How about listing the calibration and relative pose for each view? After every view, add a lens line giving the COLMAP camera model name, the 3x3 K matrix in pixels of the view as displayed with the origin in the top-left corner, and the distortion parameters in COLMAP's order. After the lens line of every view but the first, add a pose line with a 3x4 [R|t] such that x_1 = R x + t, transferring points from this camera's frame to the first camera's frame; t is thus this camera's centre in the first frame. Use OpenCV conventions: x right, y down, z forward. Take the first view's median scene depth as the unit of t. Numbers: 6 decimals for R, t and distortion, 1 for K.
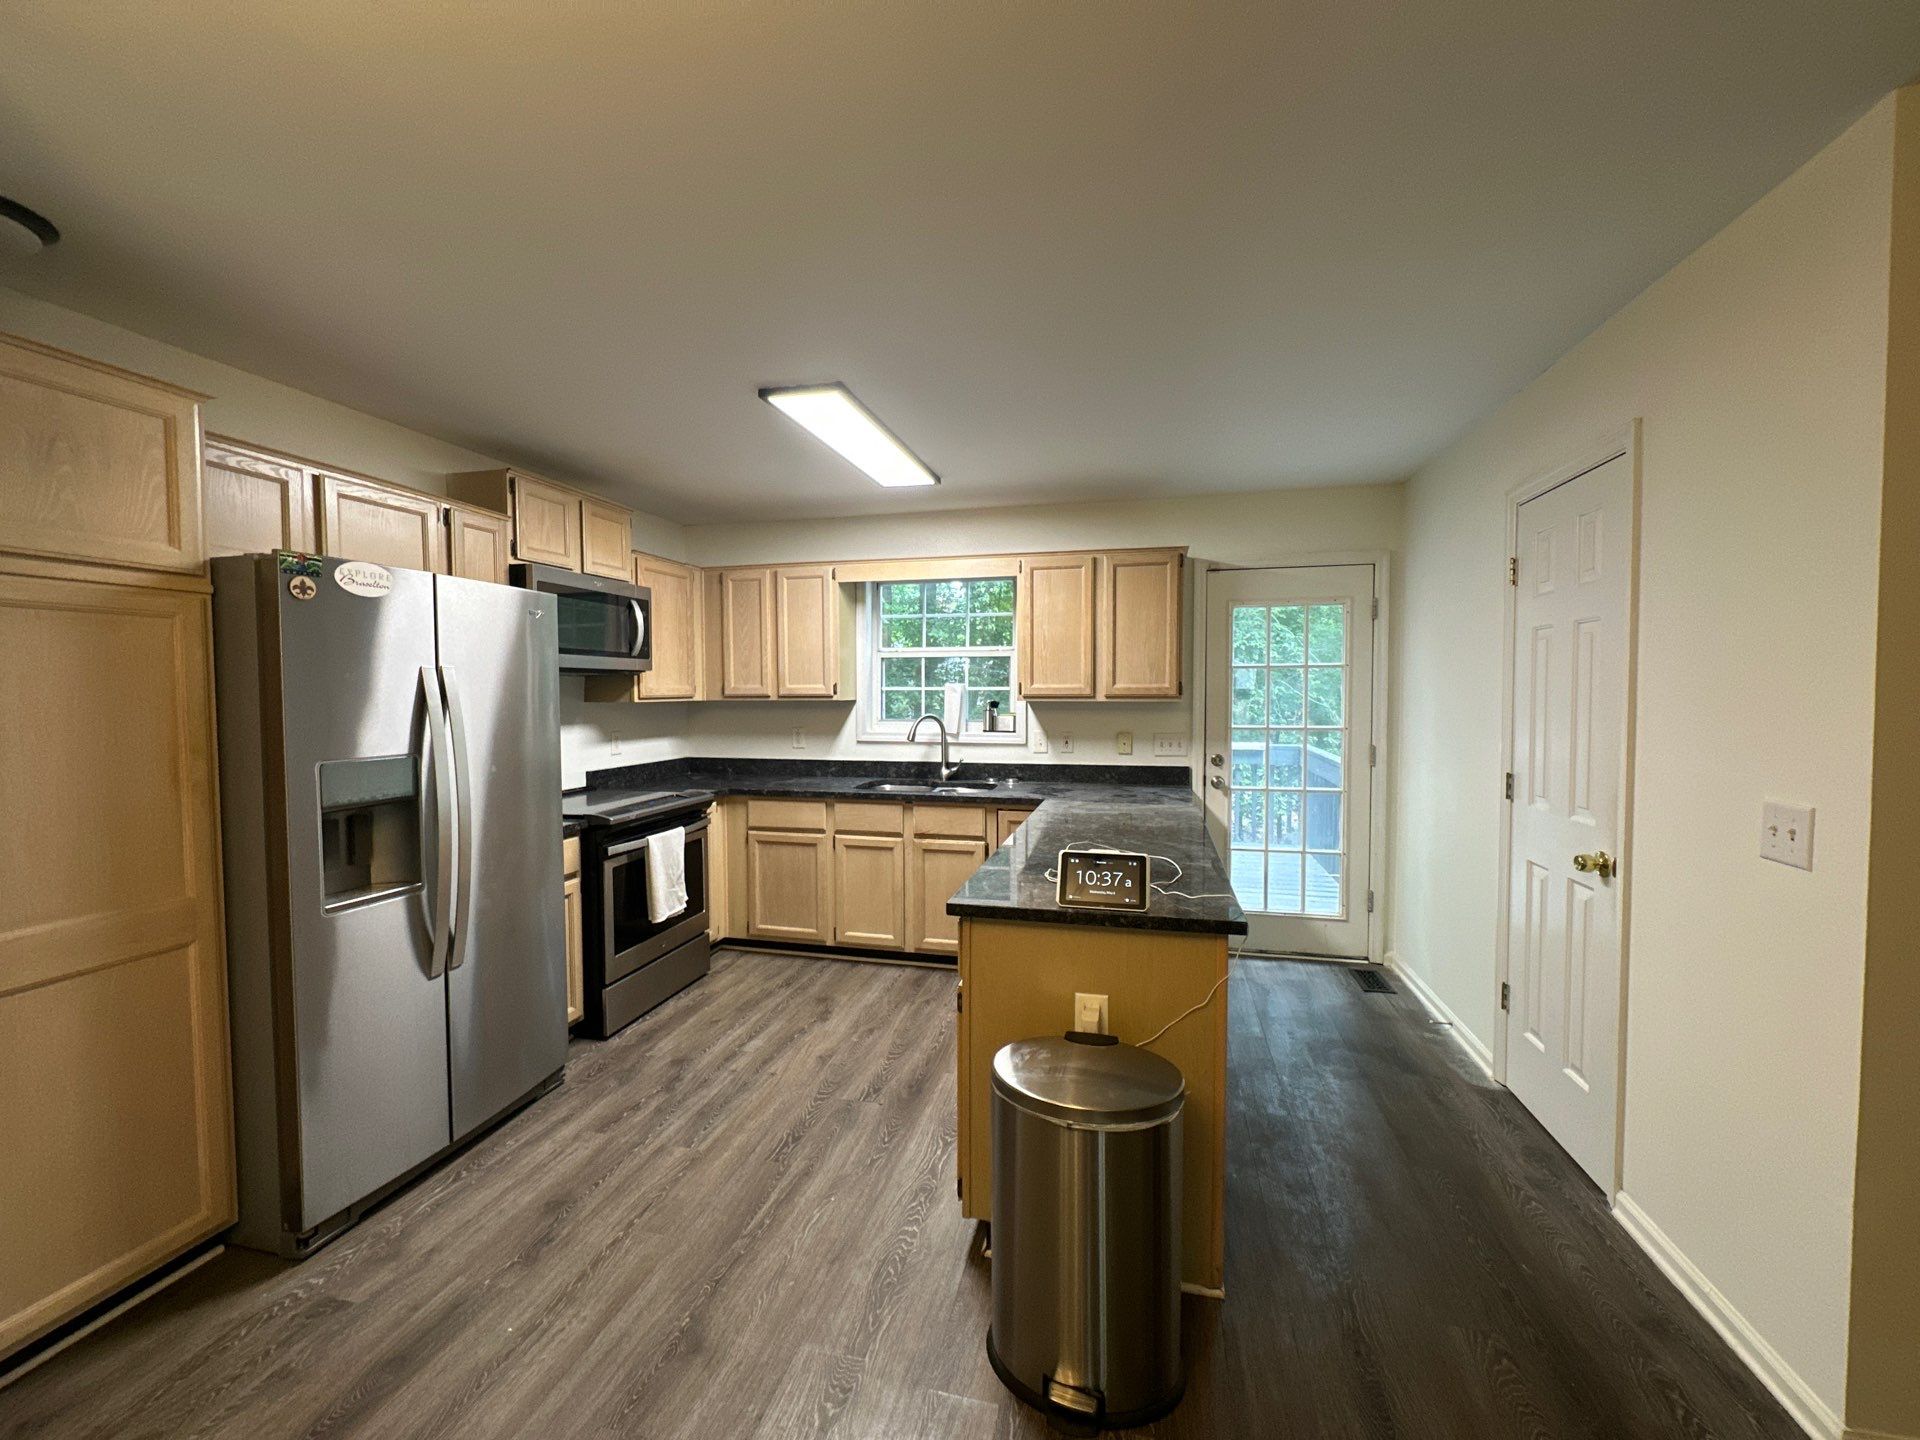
lens RADIAL K [[767.4, 0, 960.0], [0, 767.4, 720.9], [0, 0, 1]] dist [-0.002433, 0.000551]
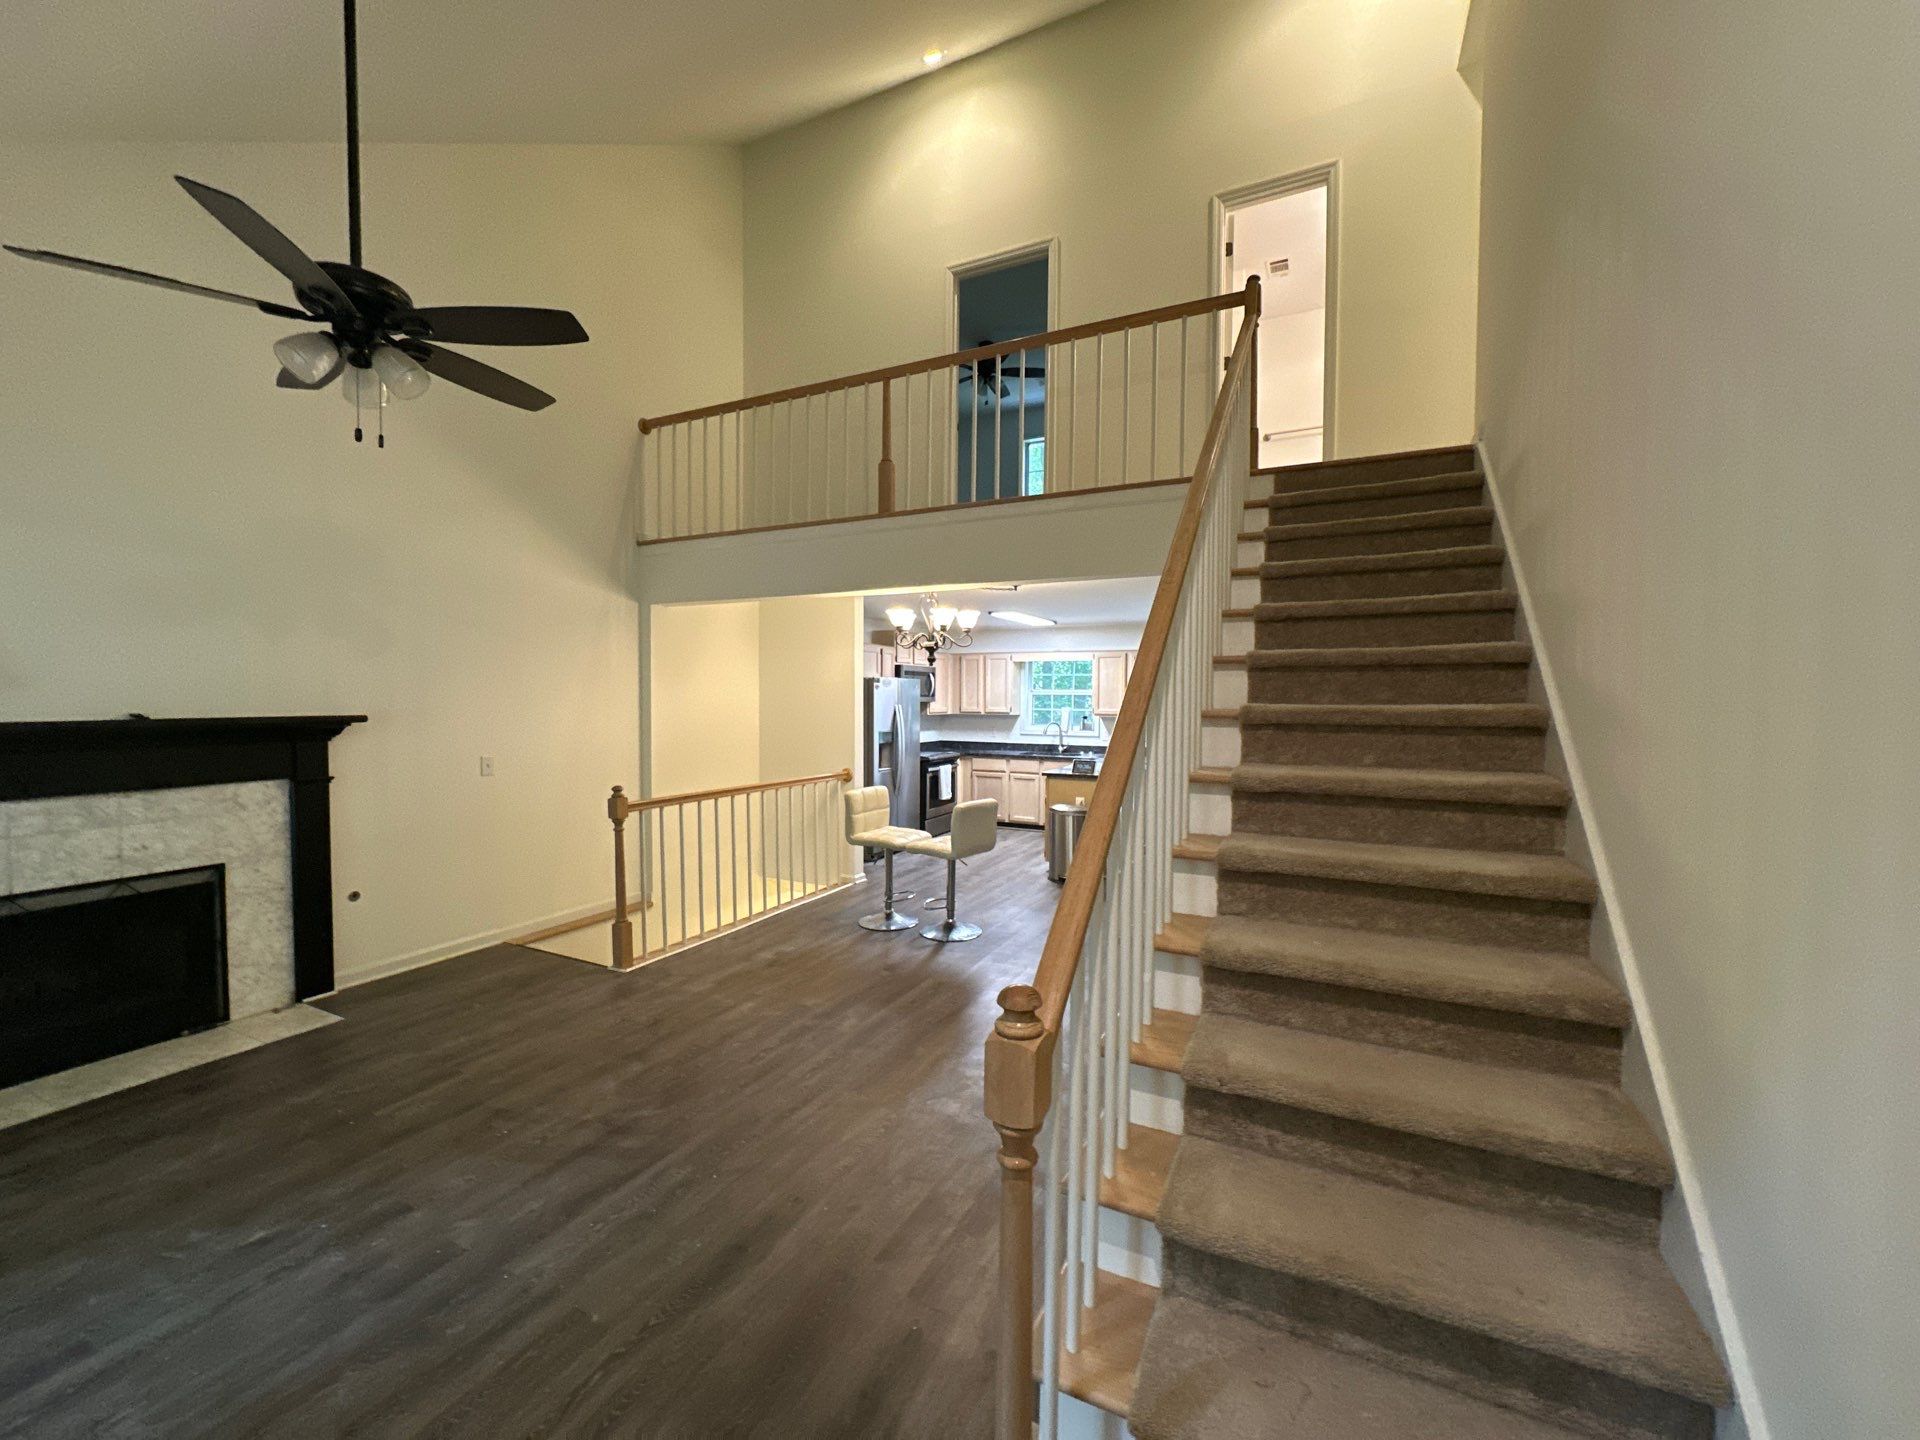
lens RADIAL K [[767.4, 0, 958.0], [0, 767.4, 722.0], [0, 0, 1]] dist [-0.002433, 0.000551]
pose [[0.975852, 0.014993, -0.217918, 0.179108], [-0.017017, 0.999828, -0.007412, 0.013215], [0.217769, 0.010942, 0.975939, -1.243366]]
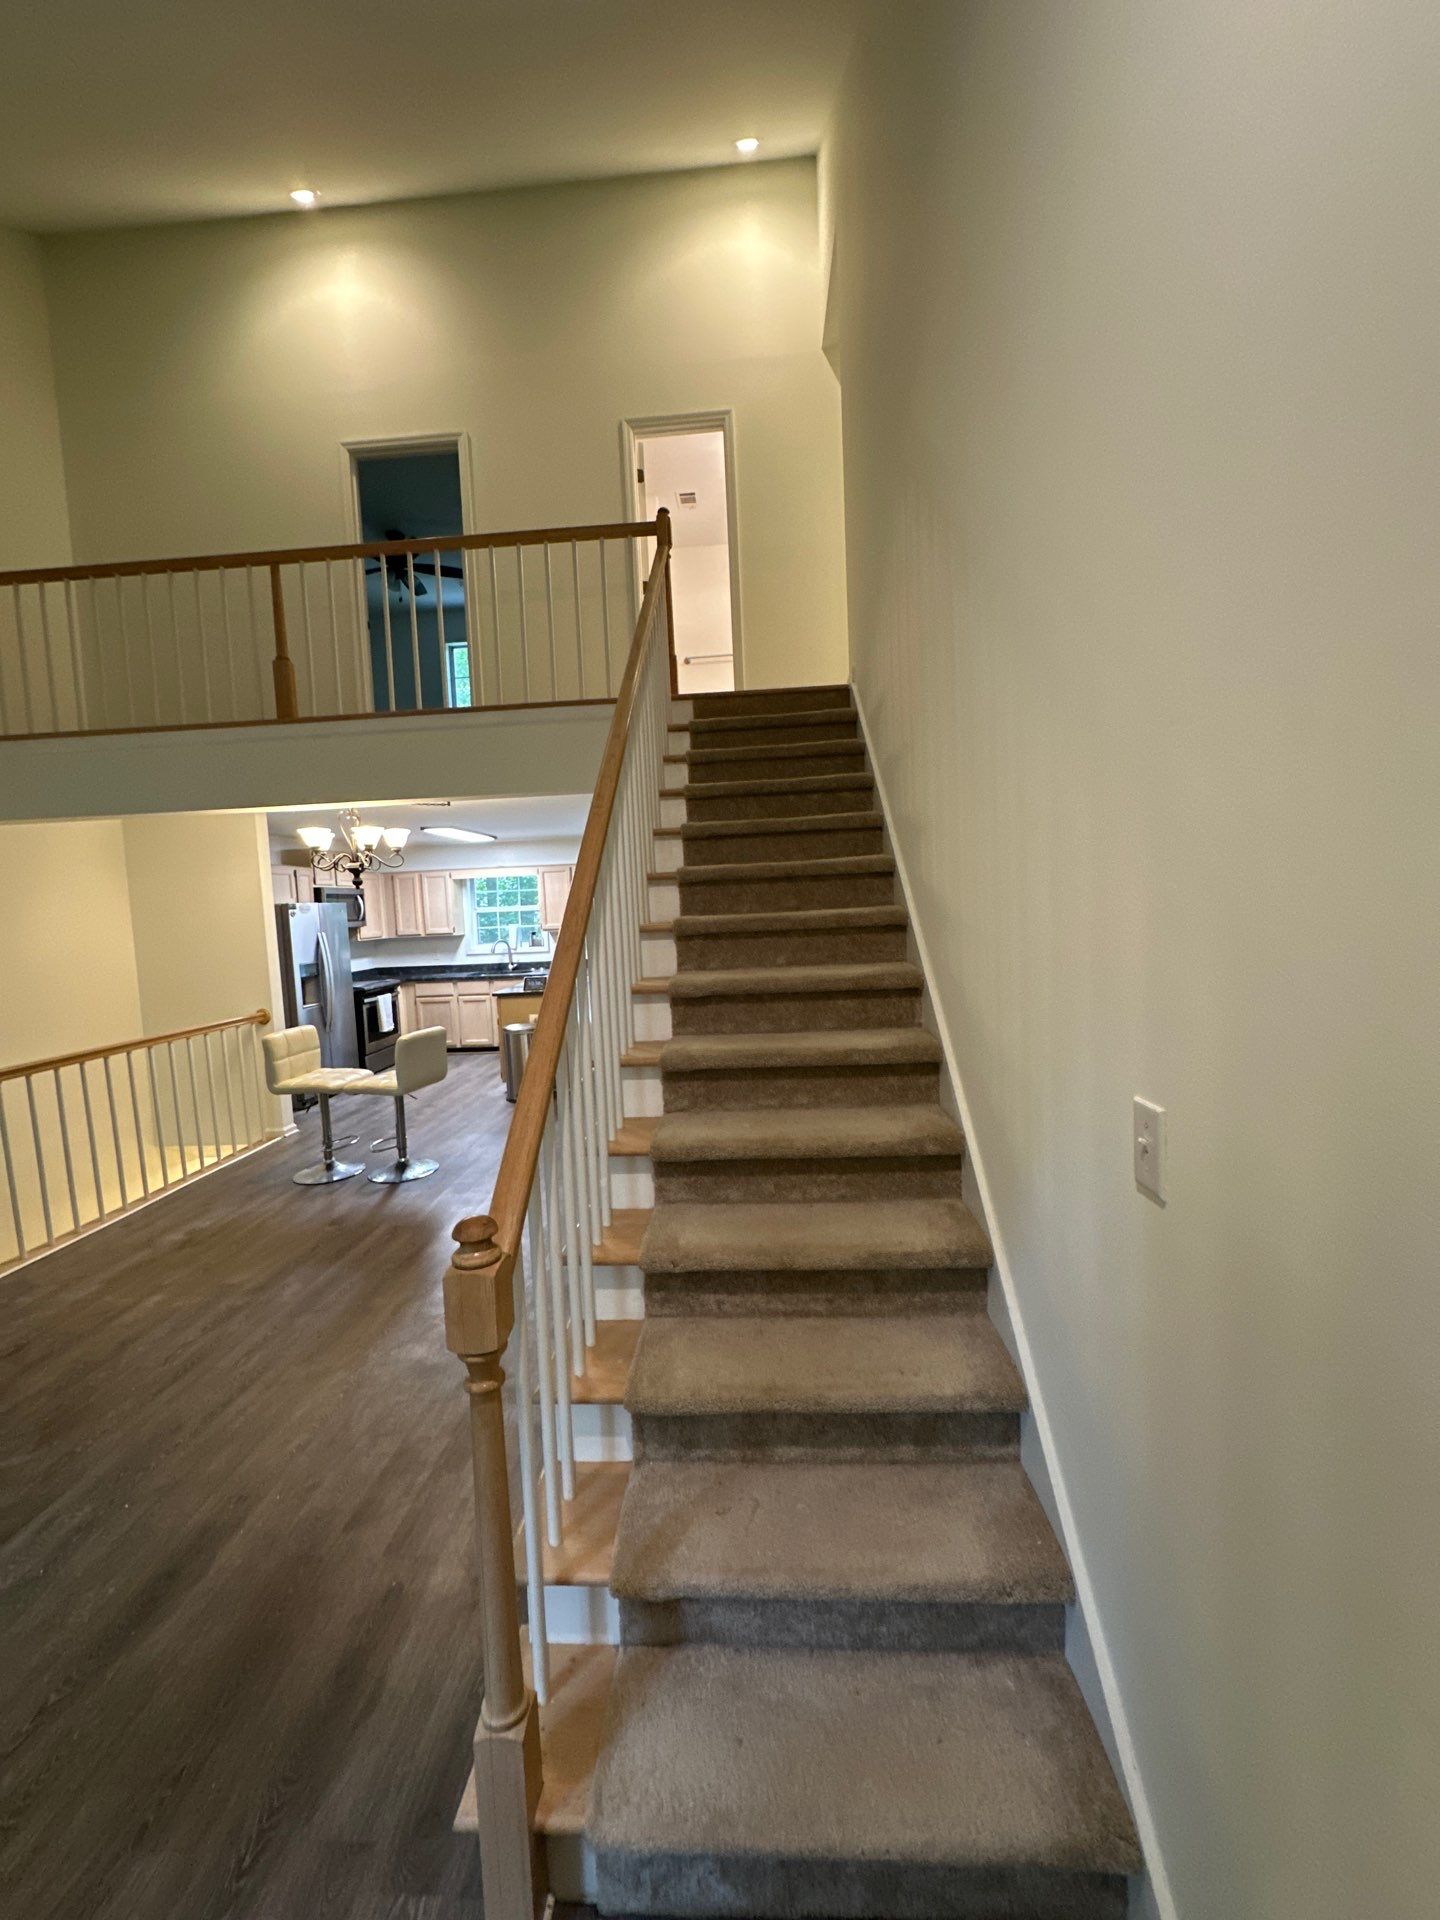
lens RADIAL K [[767.4, 0, 718.2], [0, 767.4, 961.8], [0, 0, 1]] dist [-0.002433, 0.000551]
pose [[0.983123, -0.053489, 0.174951, 0.185826], [0.048085, 0.998230, 0.034990, 0.006778], [-0.176513, -0.025987, 0.983955, -1.258252]]
